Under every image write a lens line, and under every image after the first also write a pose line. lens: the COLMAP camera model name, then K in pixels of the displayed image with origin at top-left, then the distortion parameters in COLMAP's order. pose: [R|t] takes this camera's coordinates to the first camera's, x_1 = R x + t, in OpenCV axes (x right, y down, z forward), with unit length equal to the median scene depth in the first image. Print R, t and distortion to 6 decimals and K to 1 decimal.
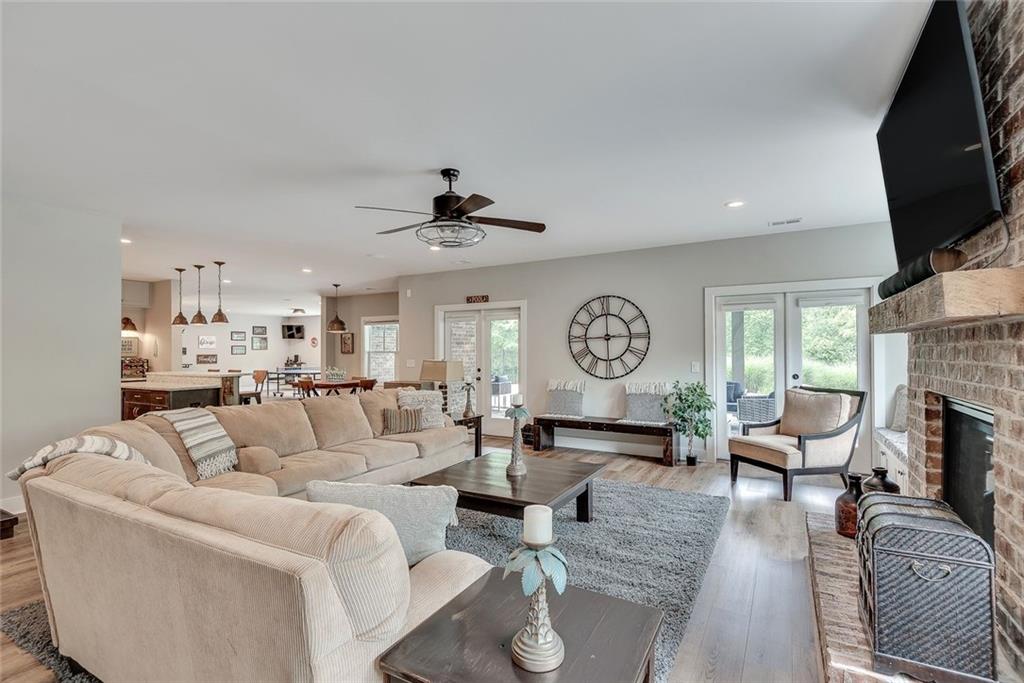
lens RADIAL K [[475.8, 0, 513.9], [0, 475.8, 346.3], [0, 0, 1]] dist [0.046406, -0.031566]
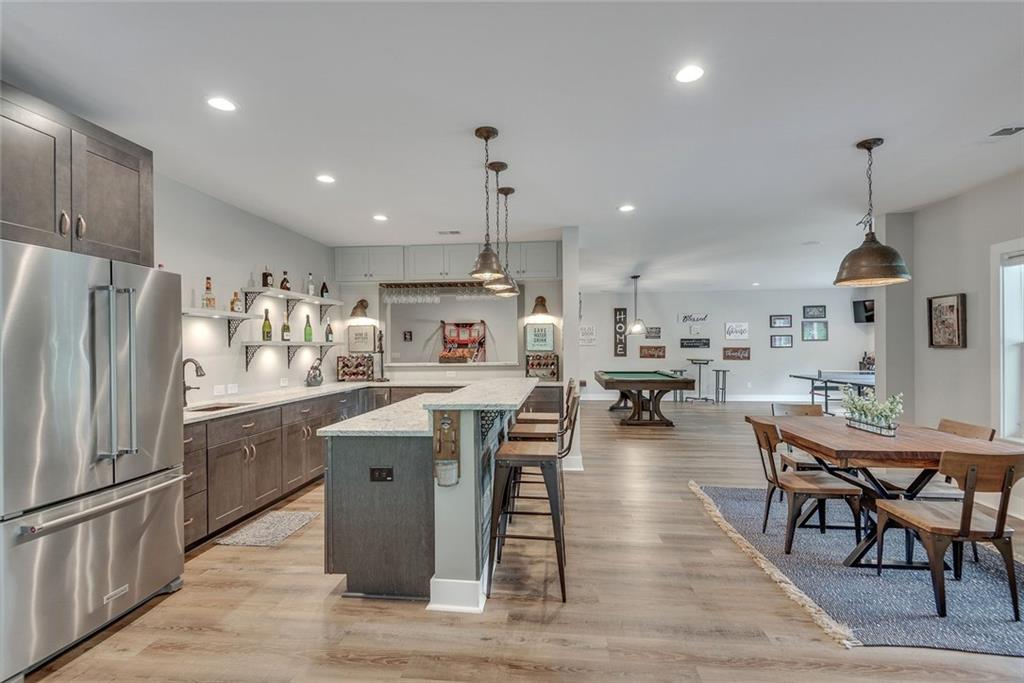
lens RADIAL K [[475.8, 0, 513.9], [0, 475.8, 346.3], [0, 0, 1]] dist [0.046406, -0.031566]
pose [[0.412784, 0.003965, -0.910820, -0.105008], [0.011257, 0.999892, 0.009454, 0.004839], [0.910760, -0.014156, 0.412695, 0.400030]]
